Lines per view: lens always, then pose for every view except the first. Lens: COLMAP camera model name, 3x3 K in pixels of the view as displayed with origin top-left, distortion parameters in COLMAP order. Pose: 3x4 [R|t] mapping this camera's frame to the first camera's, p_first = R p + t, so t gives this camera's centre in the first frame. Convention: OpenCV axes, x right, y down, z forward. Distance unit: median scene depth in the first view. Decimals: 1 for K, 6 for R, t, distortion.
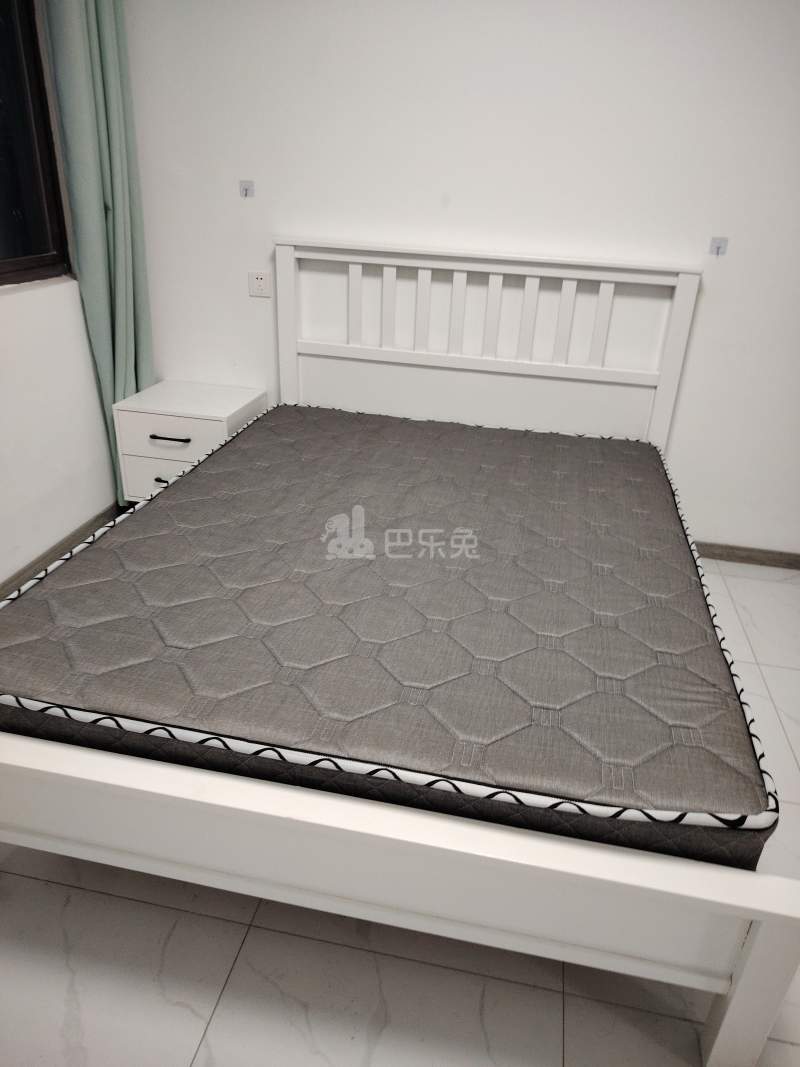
lens RADIAL K [[739.5, 0, 400.0], [0, 739.5, 533.5], [0, 0, 1]] dist [0.003159, -0.019166]
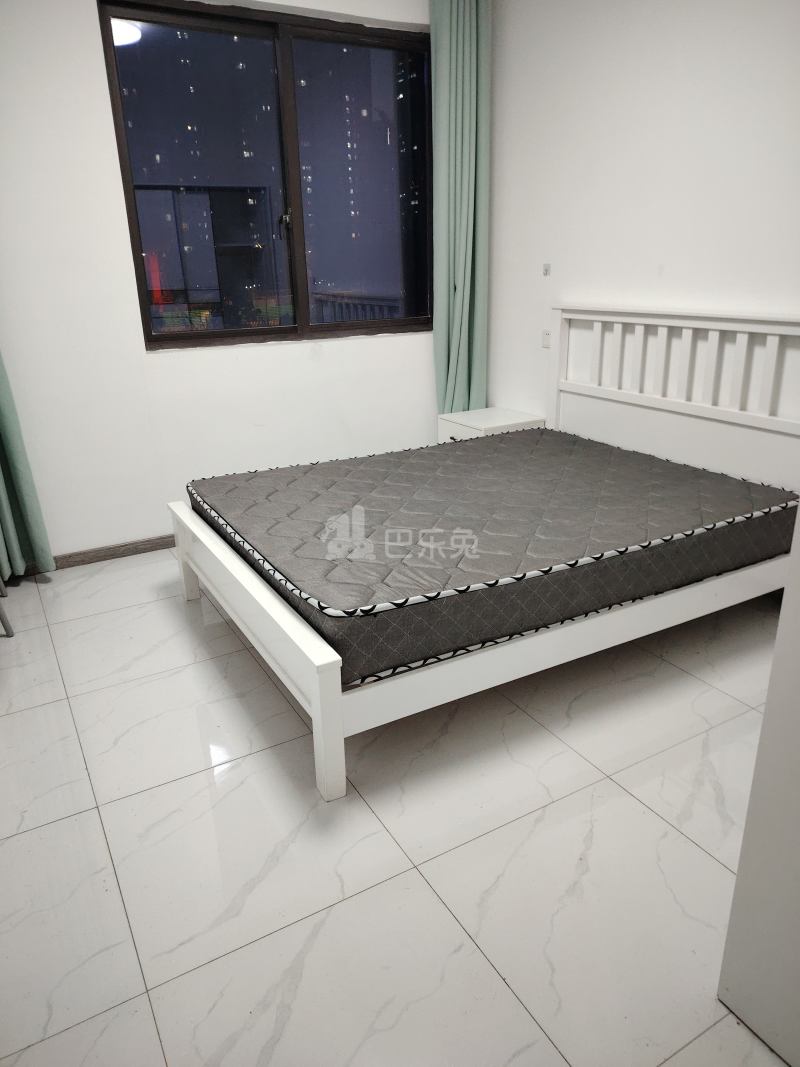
lens RADIAL K [[729.3, 0, 400.0], [0, 729.3, 533.5], [0, 0, 1]] dist [0.032855, -0.099710]
pose [[0.653172, 0.200118, -0.730287, 0.708302], [-0.276404, 0.960907, 0.016097, 0.058274], [0.704959, 0.191340, 0.682951, -0.027632]]
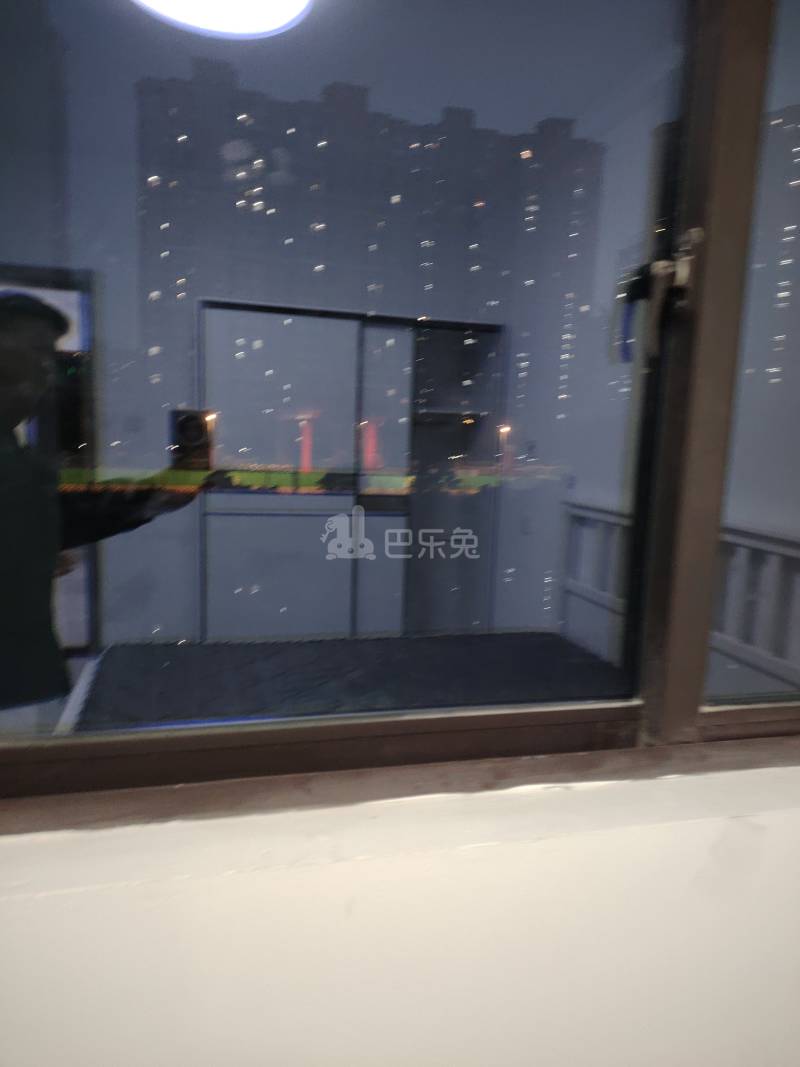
lens RADIAL K [[695.8, 0, 400.0], [0, 695.8, 533.5], [0, 0, 1]] dist [0.144669, -0.120623]
pose [[0.429886, 0.092999, -0.898081, -0.294402], [-0.411608, 0.905492, -0.103259, -0.244167], [0.803602, 0.414047, 0.427538, 0.459109]]
